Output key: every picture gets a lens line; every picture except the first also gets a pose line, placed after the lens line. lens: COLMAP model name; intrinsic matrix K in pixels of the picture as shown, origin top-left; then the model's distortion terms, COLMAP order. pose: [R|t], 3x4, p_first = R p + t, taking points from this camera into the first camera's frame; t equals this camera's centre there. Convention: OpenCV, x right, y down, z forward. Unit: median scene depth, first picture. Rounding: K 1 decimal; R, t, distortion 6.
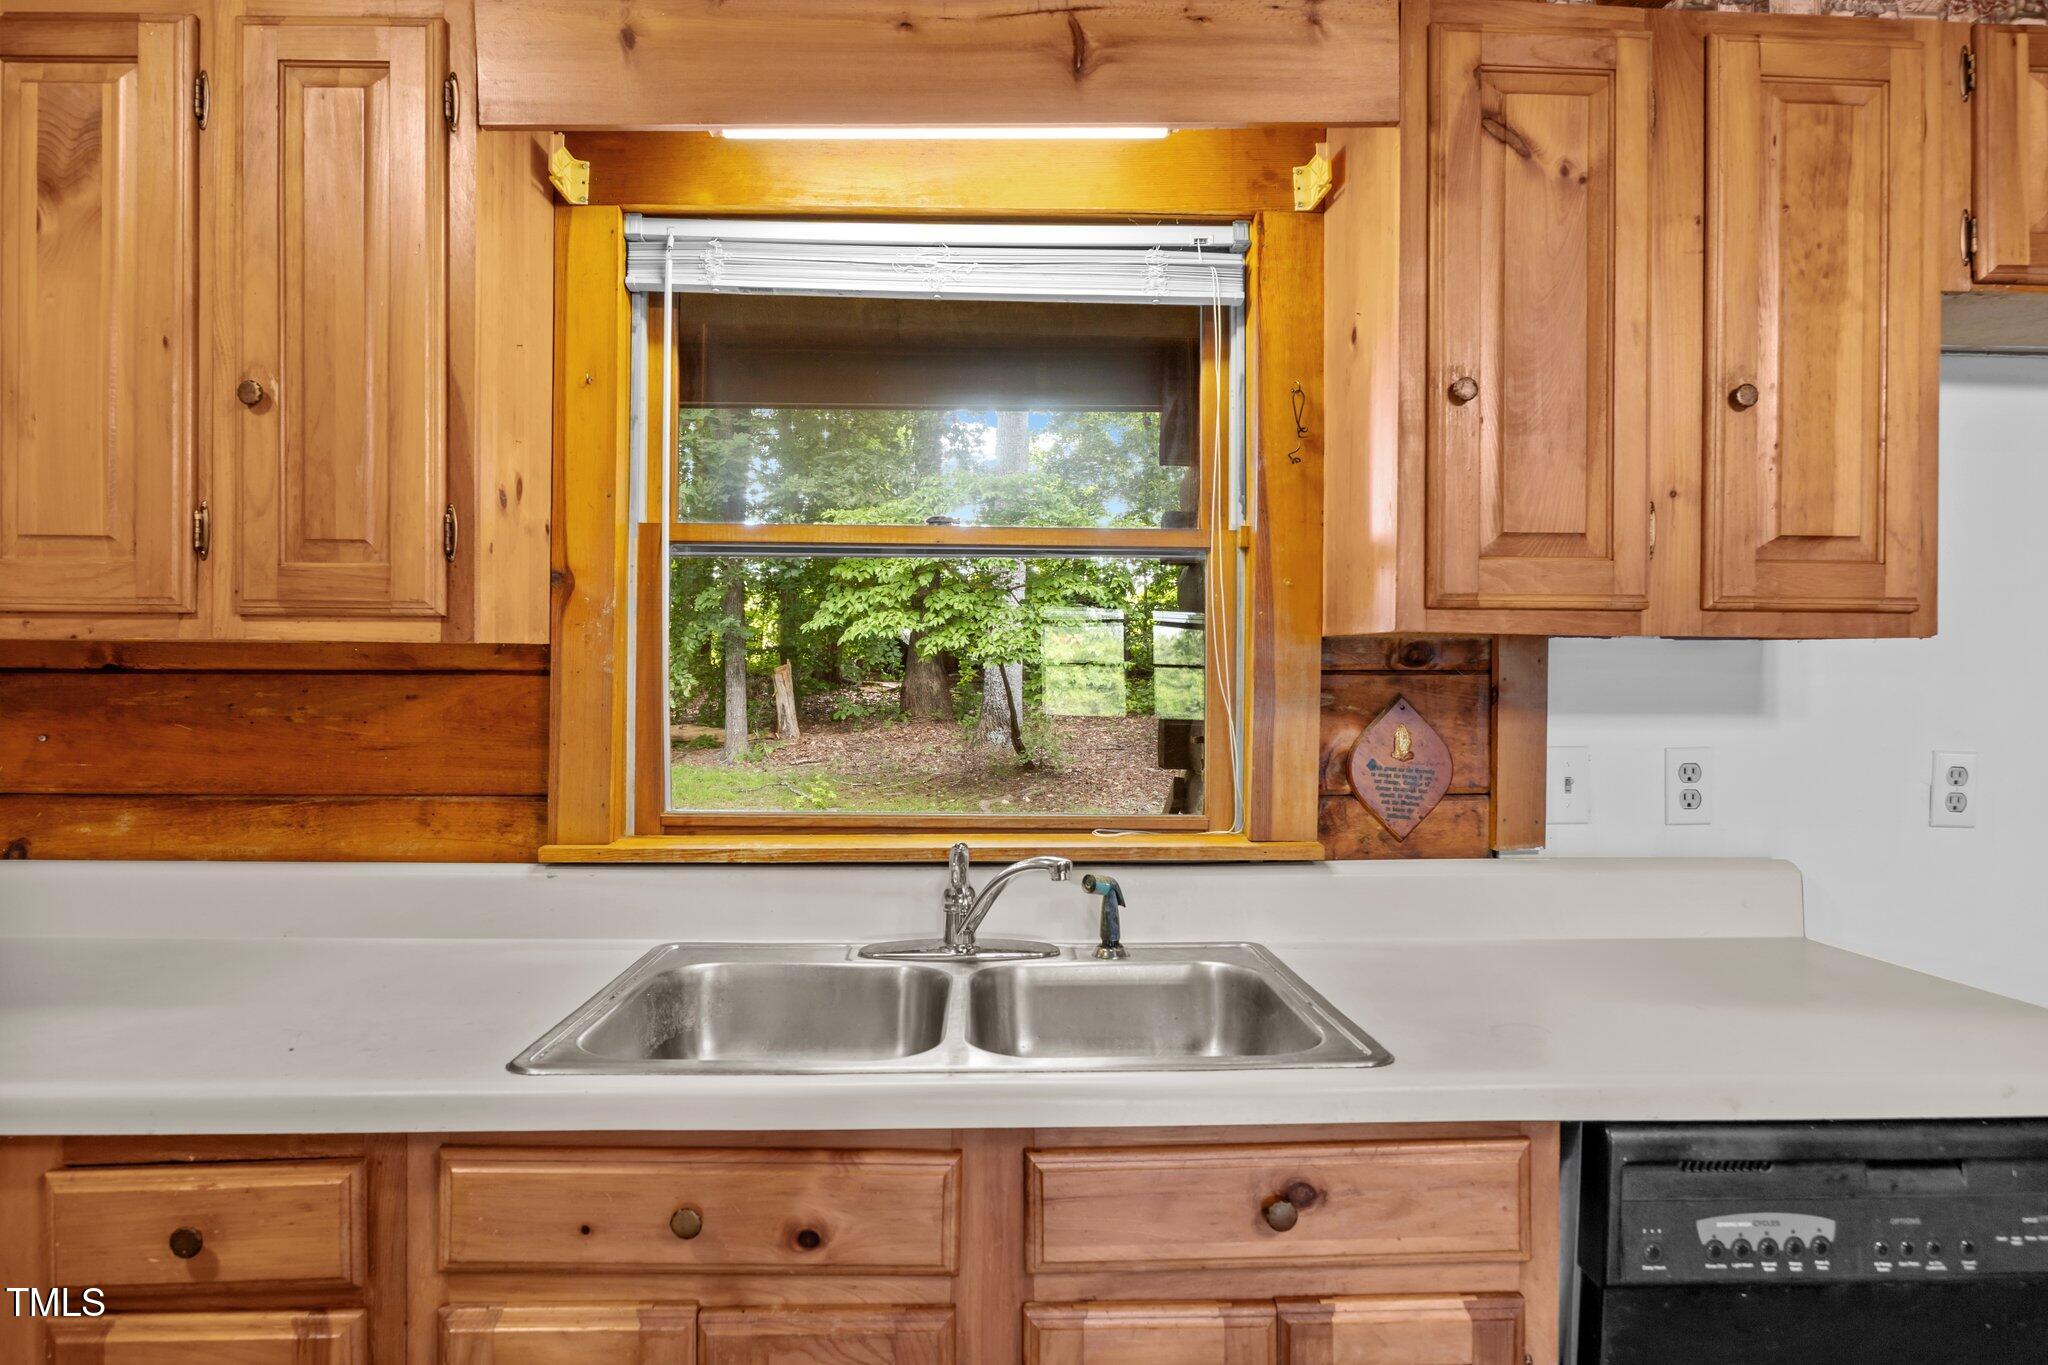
lens RADIAL K [[1176.3, 0, 1010.7], [0, 1176.3, 668.8], [0, 0, 1]] dist [-0.004557, -0.000448]
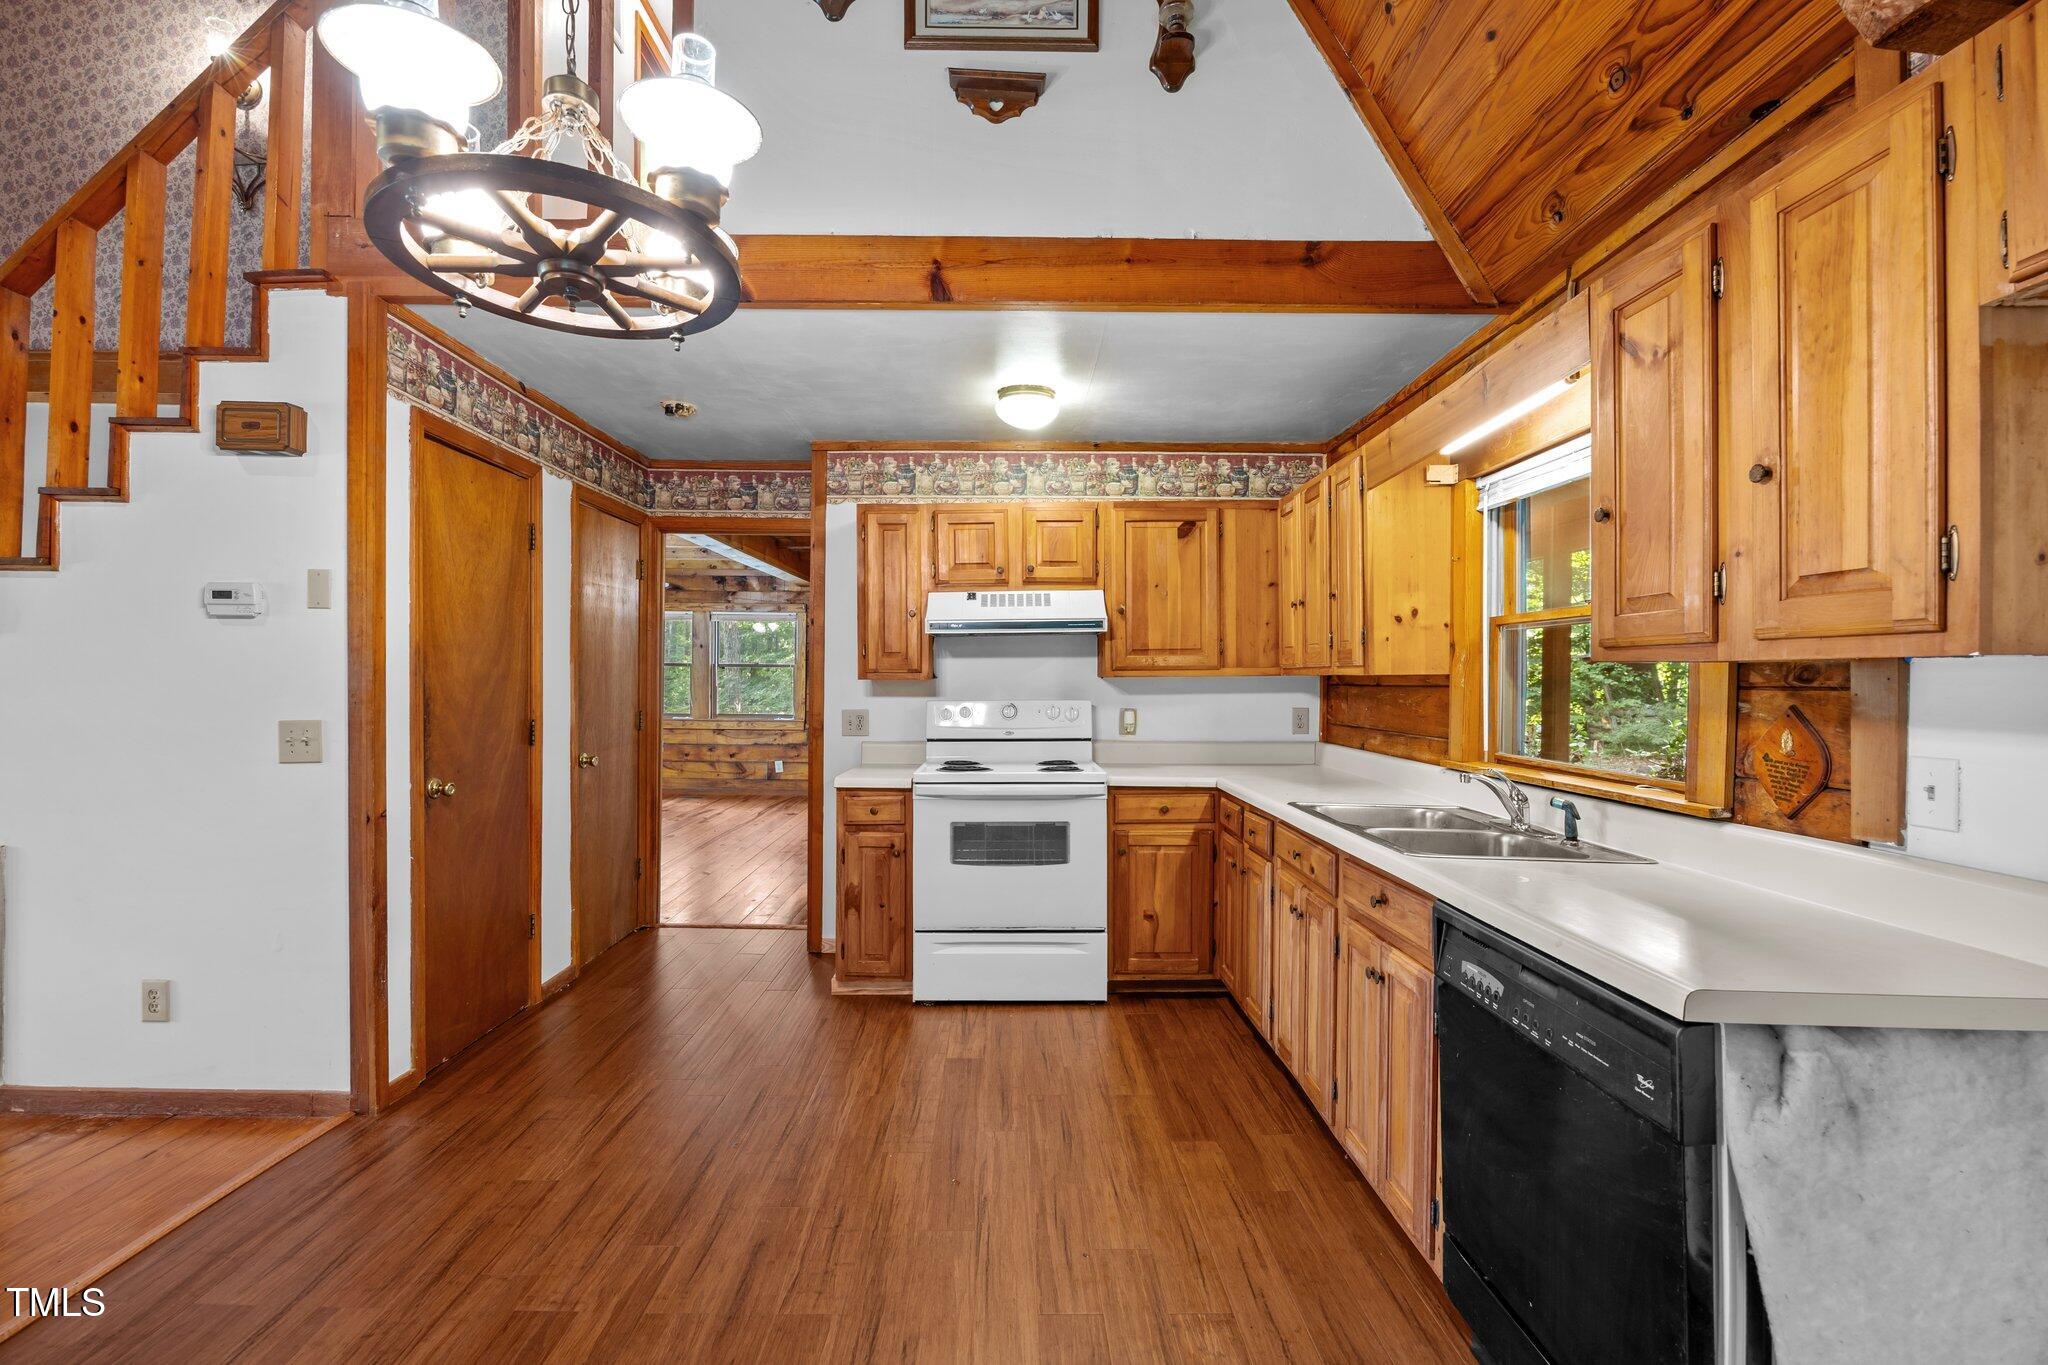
lens RADIAL K [[860.9, 0, 1024.0], [0, 860.9, 682.5], [0, 0, 1]] dist [-0.008557, 0.000072]
pose [[-0.015070, -0.000847, -0.999886, 1.330287], [-0.004508, 0.999990, -0.000779, 0.001101], [0.999876, 0.004496, -0.015074, 0.176559]]
